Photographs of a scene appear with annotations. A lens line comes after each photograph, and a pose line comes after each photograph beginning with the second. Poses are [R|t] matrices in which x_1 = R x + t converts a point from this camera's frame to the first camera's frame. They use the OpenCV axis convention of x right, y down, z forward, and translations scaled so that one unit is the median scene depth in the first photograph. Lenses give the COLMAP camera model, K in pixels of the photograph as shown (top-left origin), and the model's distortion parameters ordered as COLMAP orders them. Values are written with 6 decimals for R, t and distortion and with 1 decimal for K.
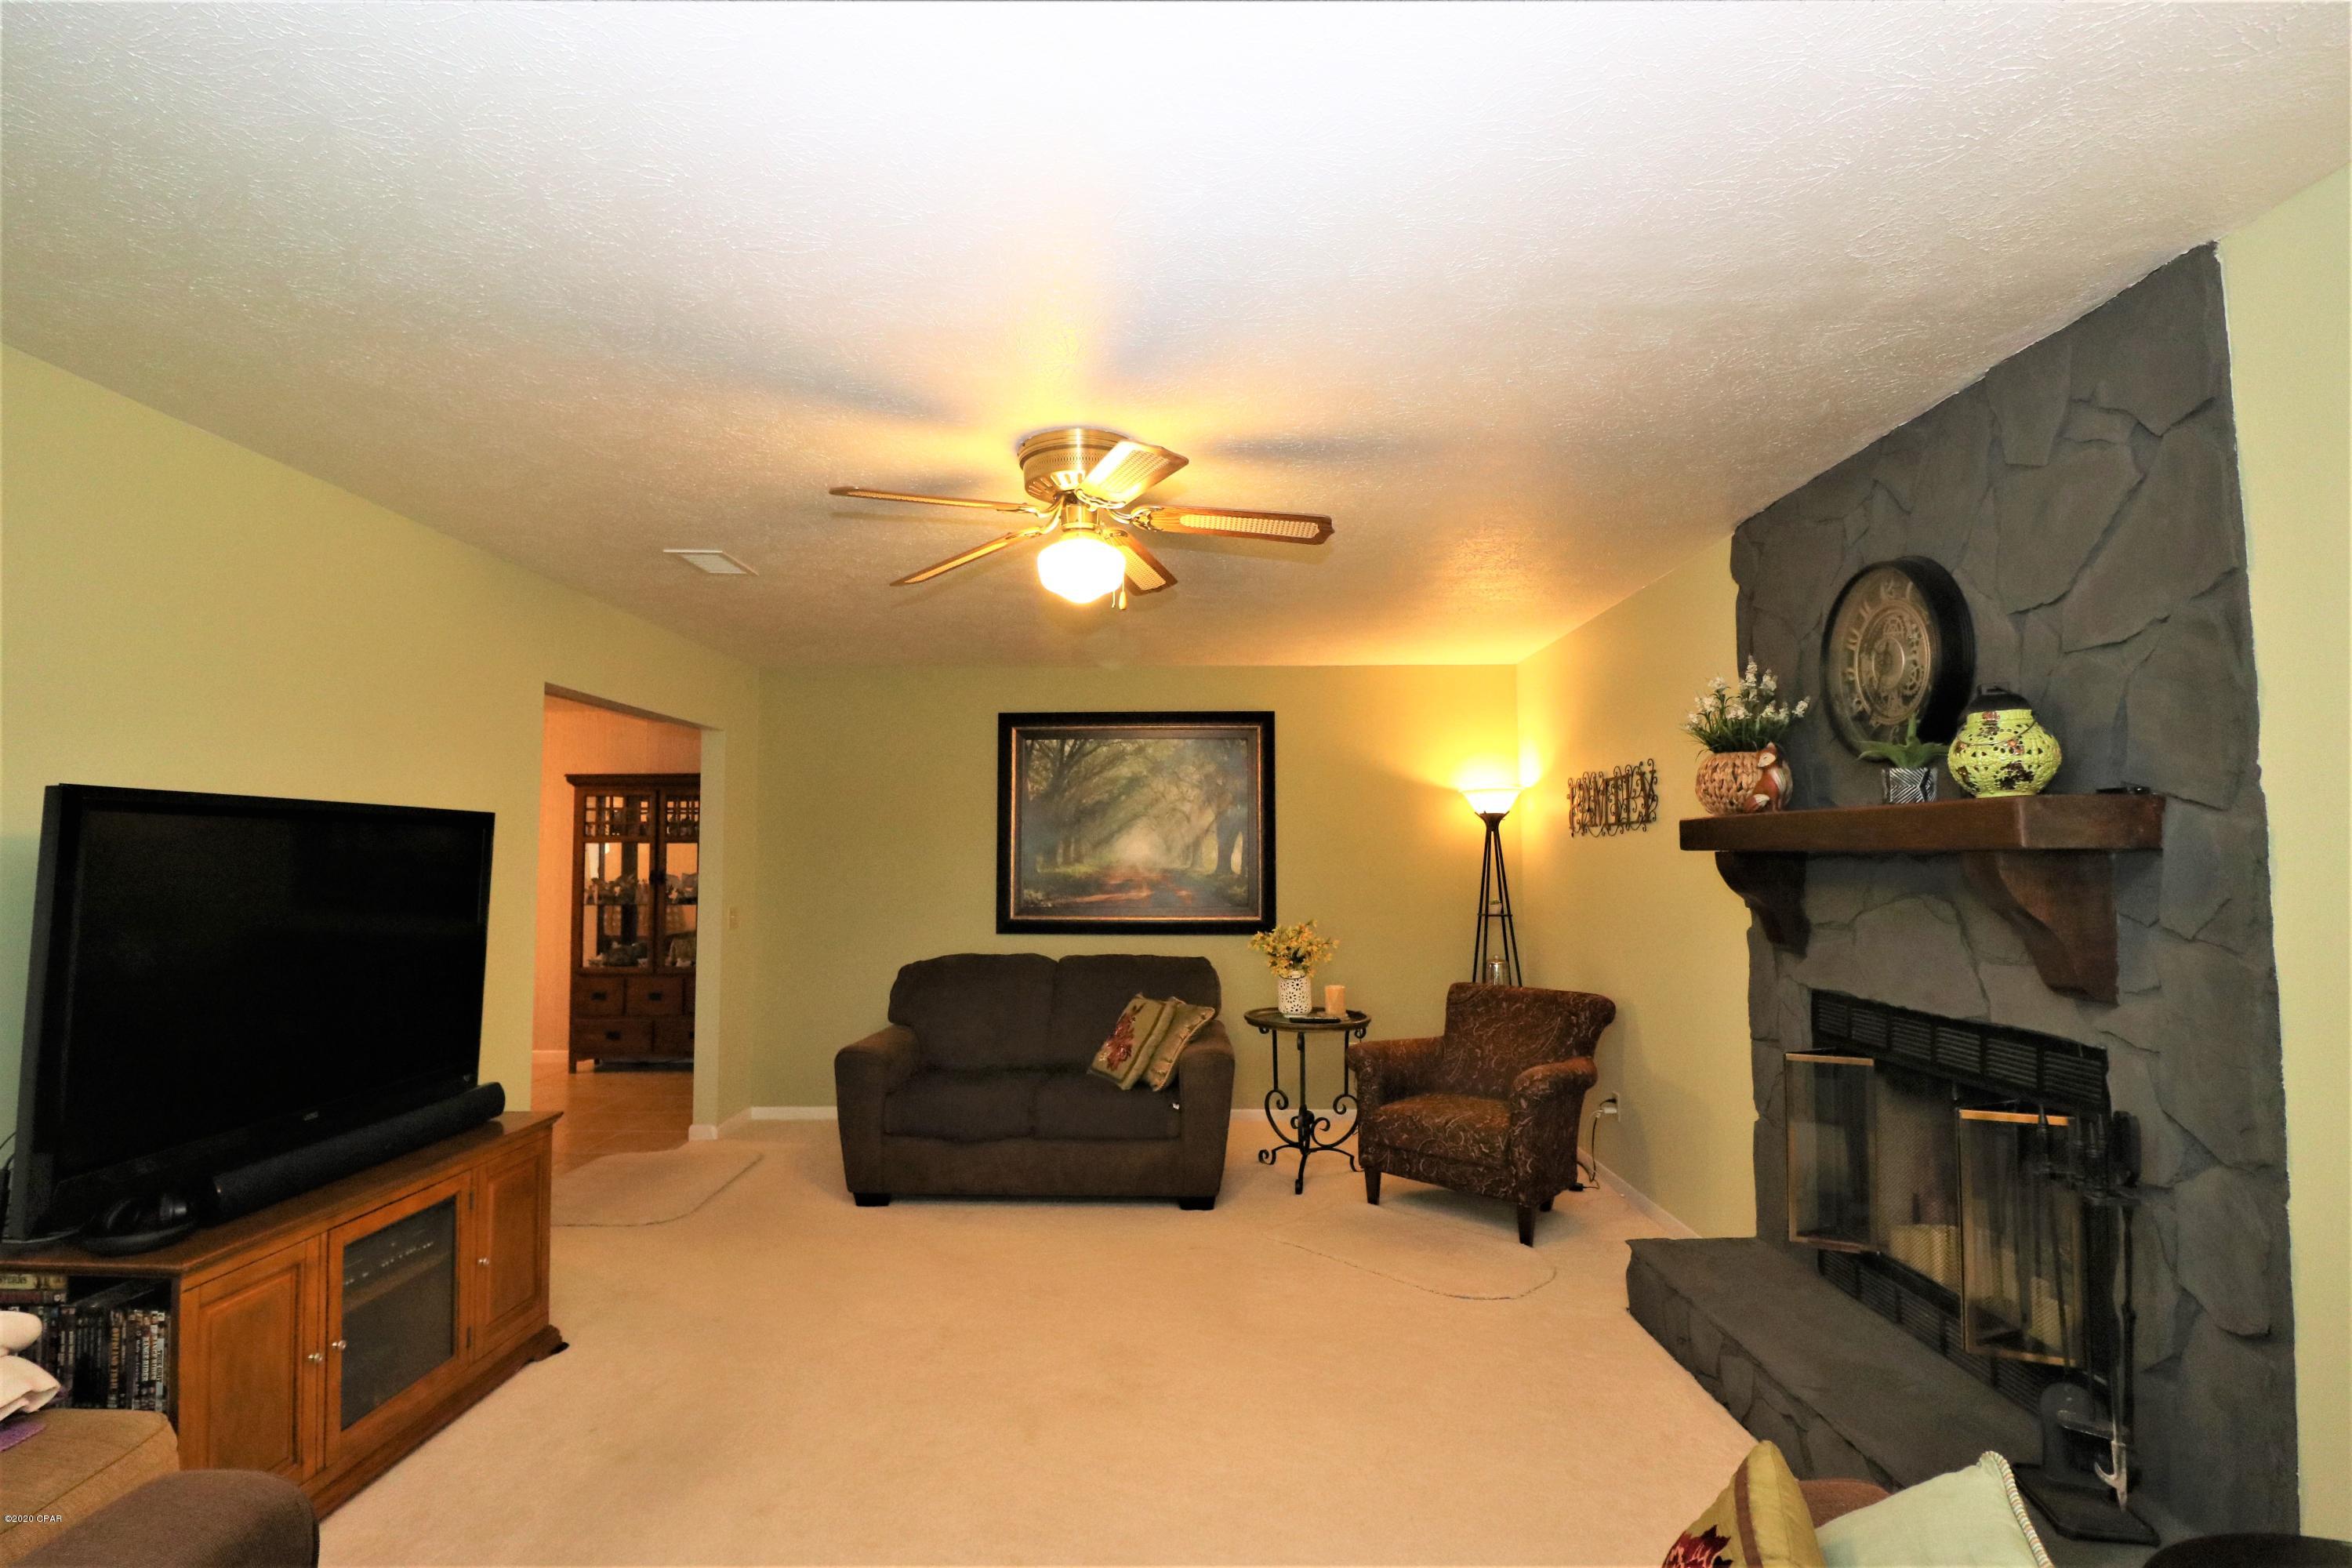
lens RADIAL K [[1092.8, 0, 1159.6], [0, 1092.8, 790.9], [0, 0, 1]] dist [-0.001901, -0.010712]
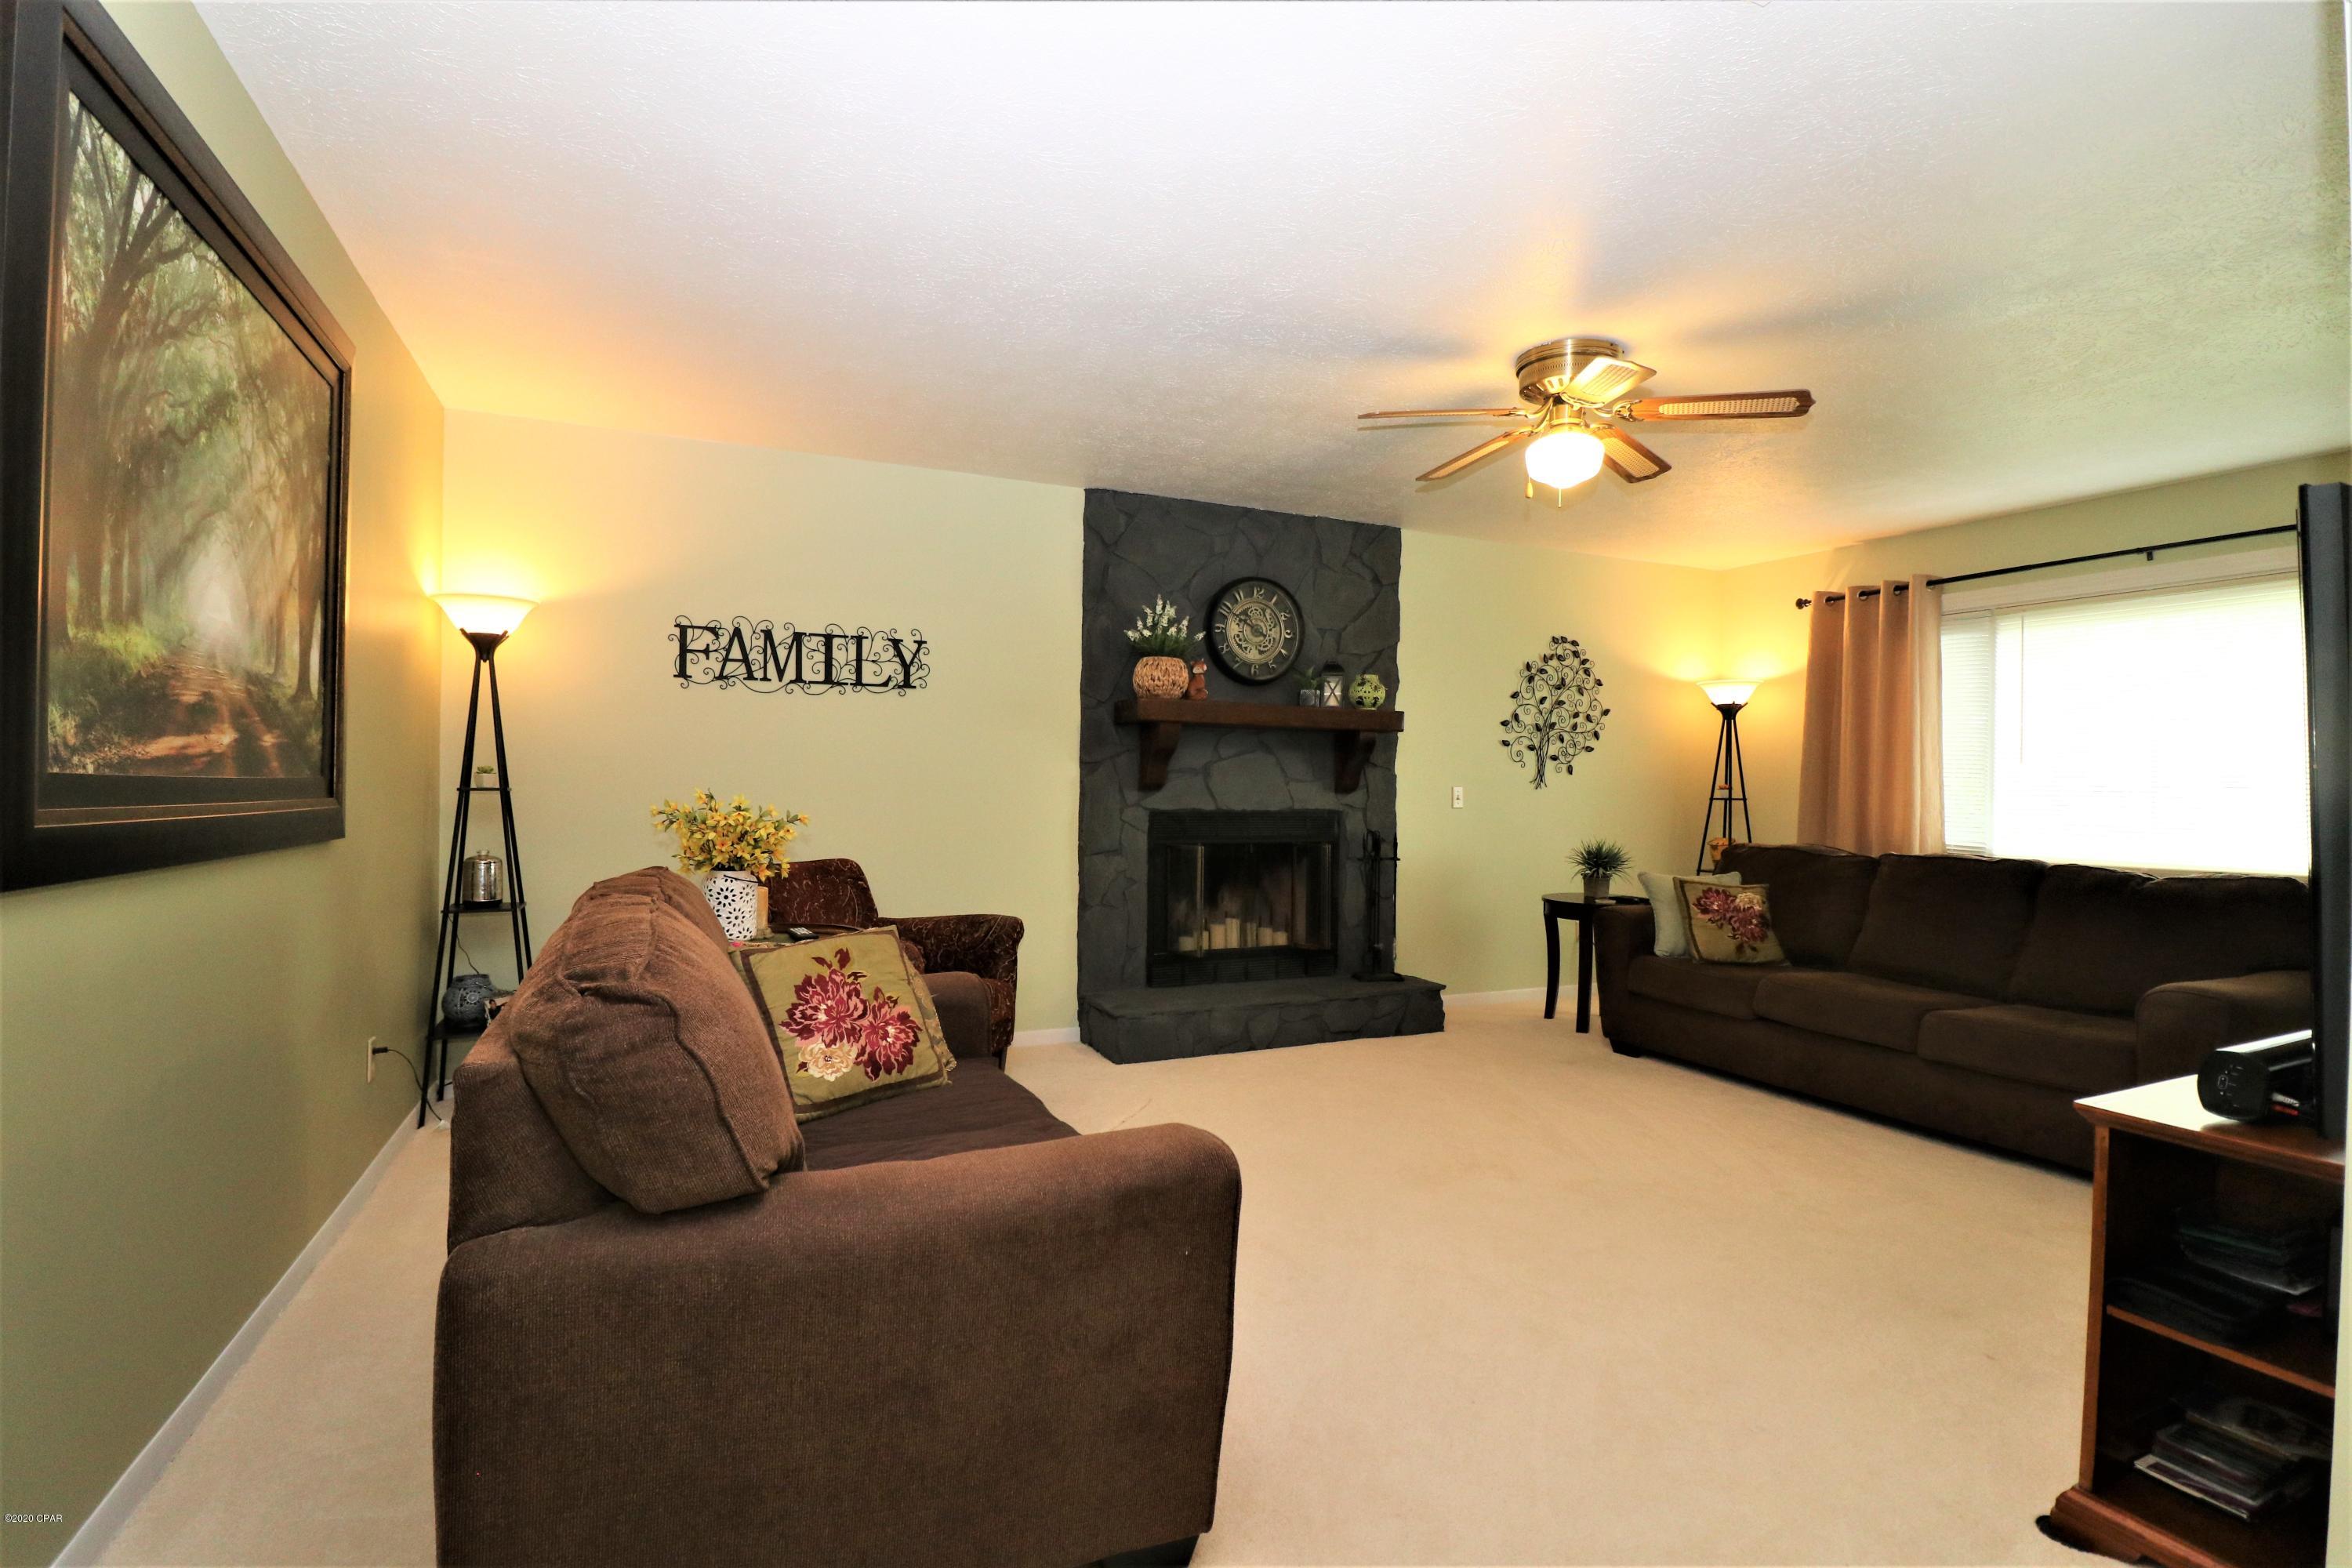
lens RADIAL K [[1092.8, 0, 1164.7], [0, 1092.8, 783.3], [0, 0, 1]] dist [-0.001901, -0.010712]
pose [[-0.433364, -0.003237, 0.901213, -0.665934], [-0.069059, 0.997173, -0.029627, 0.146184], [-0.898569, -0.075076, -0.432362, 1.313481]]
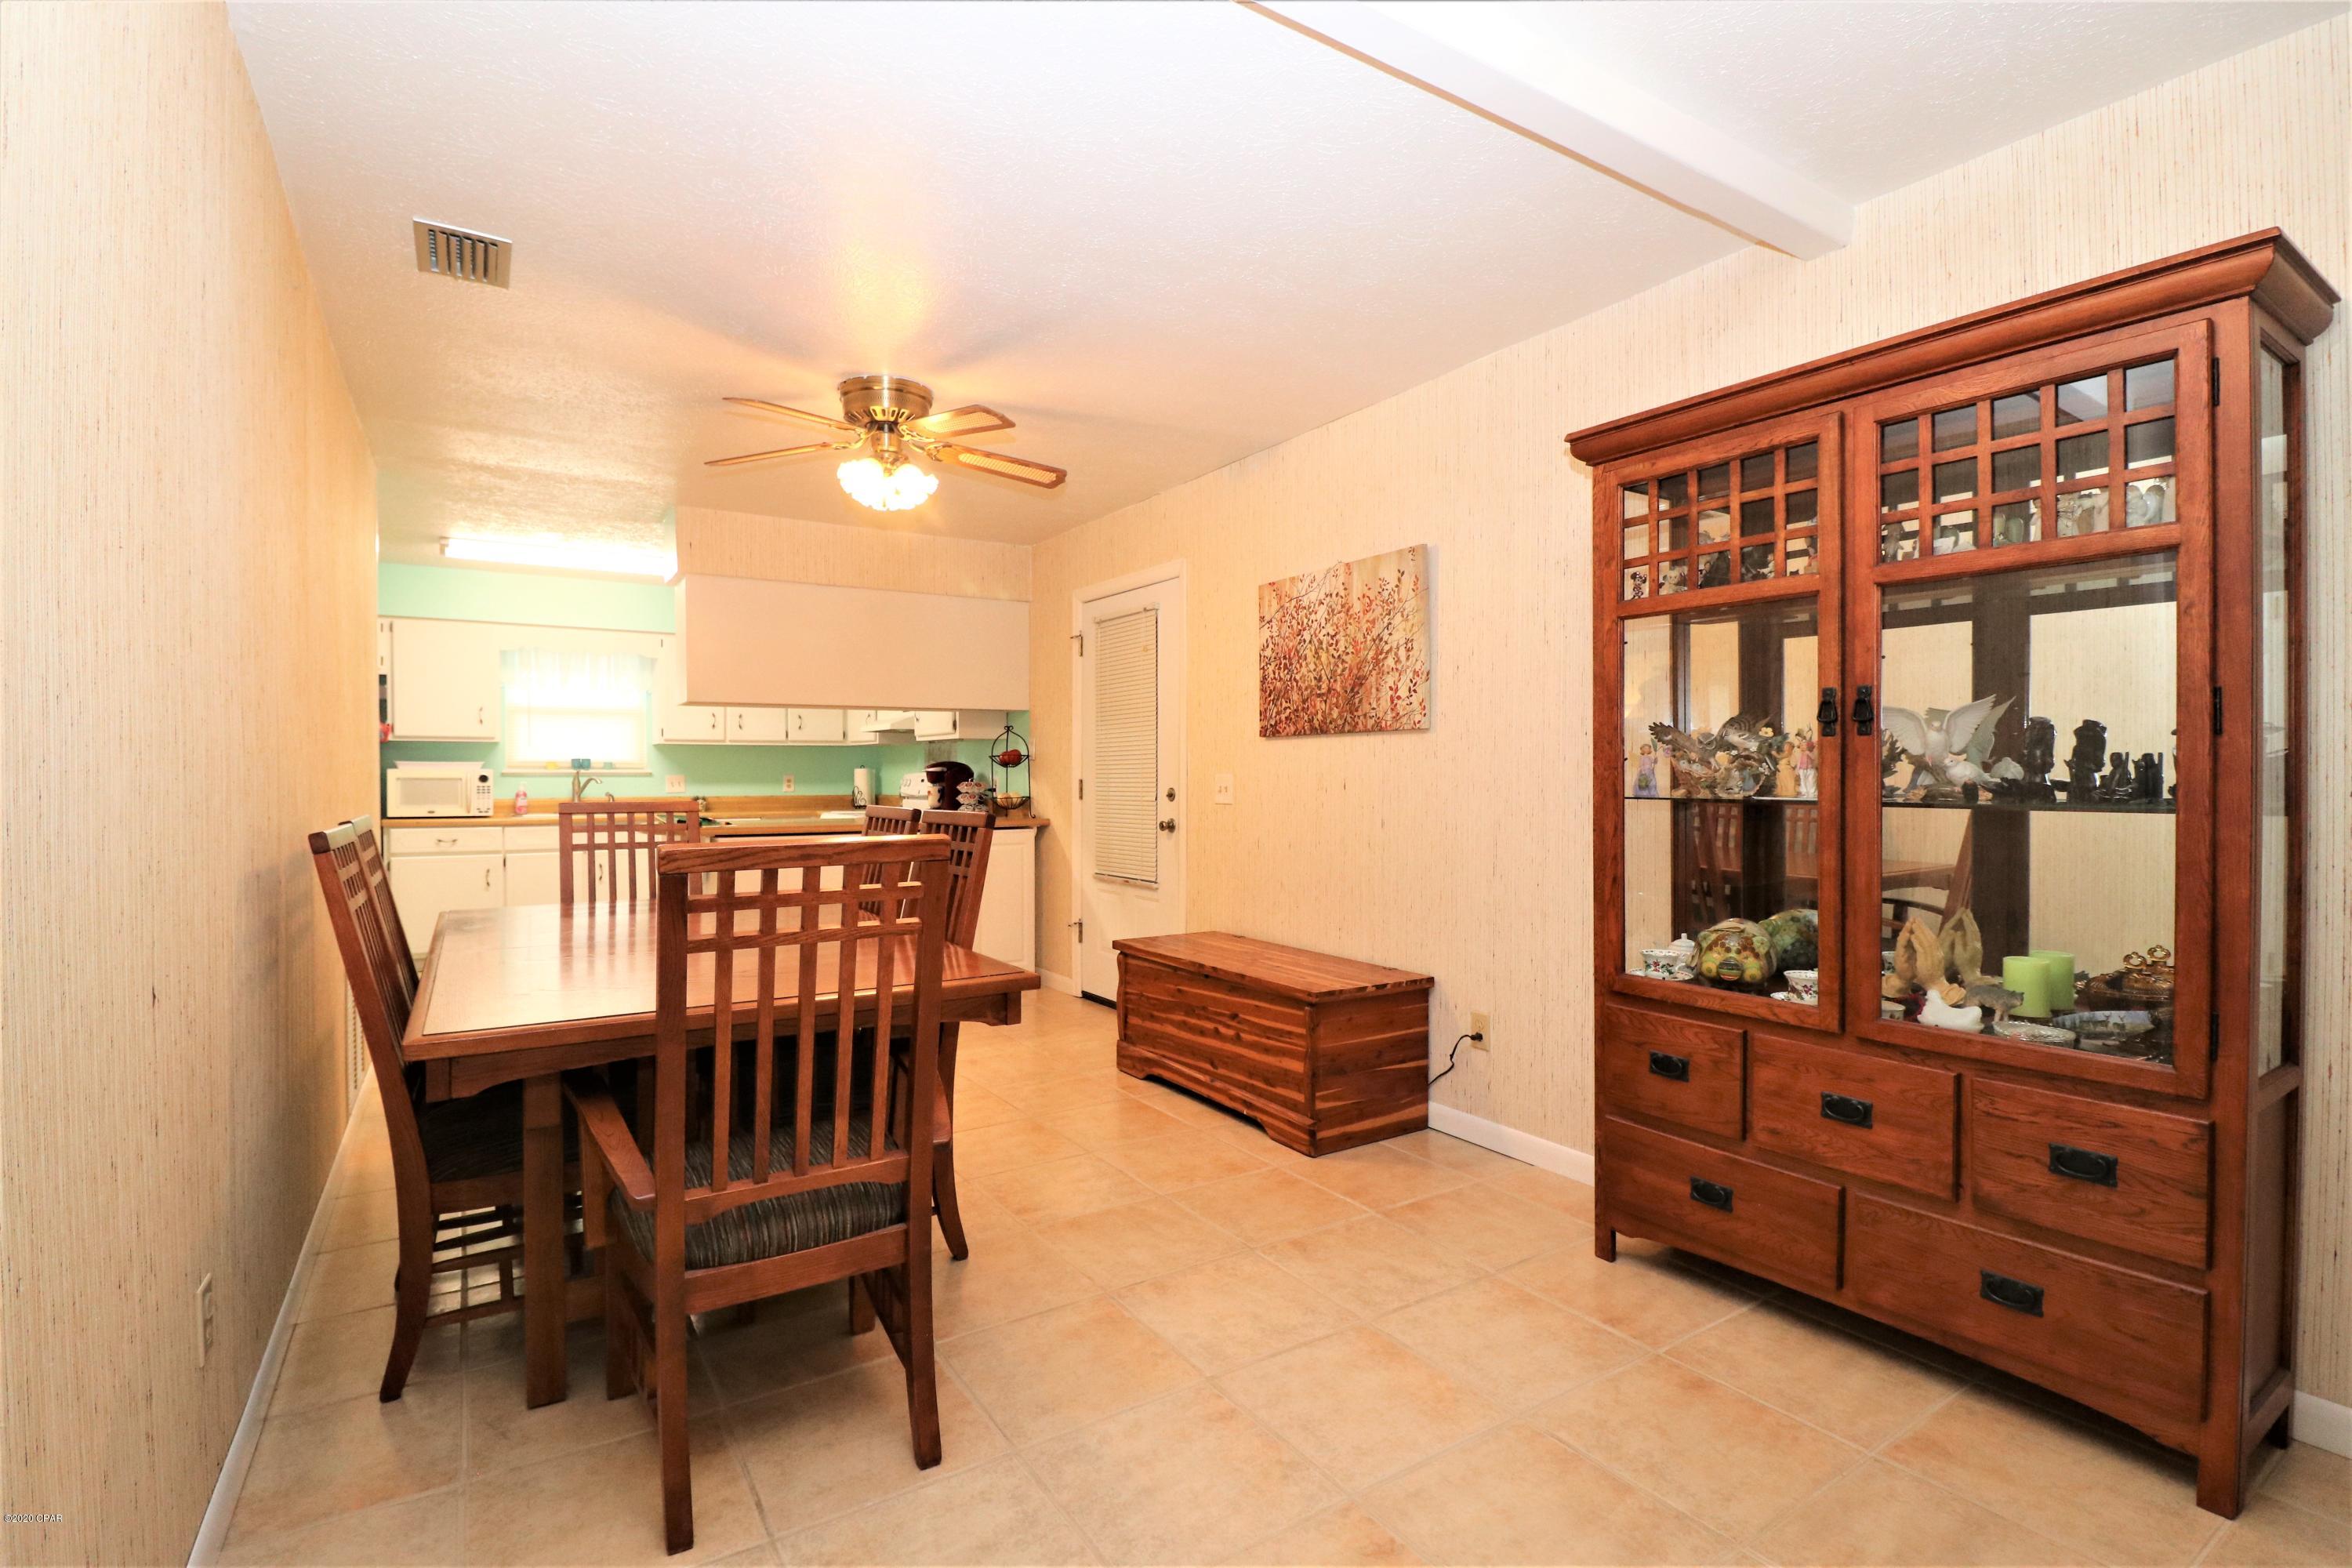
lens RADIAL K [[1092.8, 0, 1160.7], [0, 1092.8, 786.8], [0, 0, 1]] dist [-0.001901, -0.010712]
pose [[0.553058, 0.016523, -0.832979, -0.582771], [0.048763, 0.997447, 0.052162, 0.137186], [0.831714, -0.069468, 0.550841, 1.252881]]
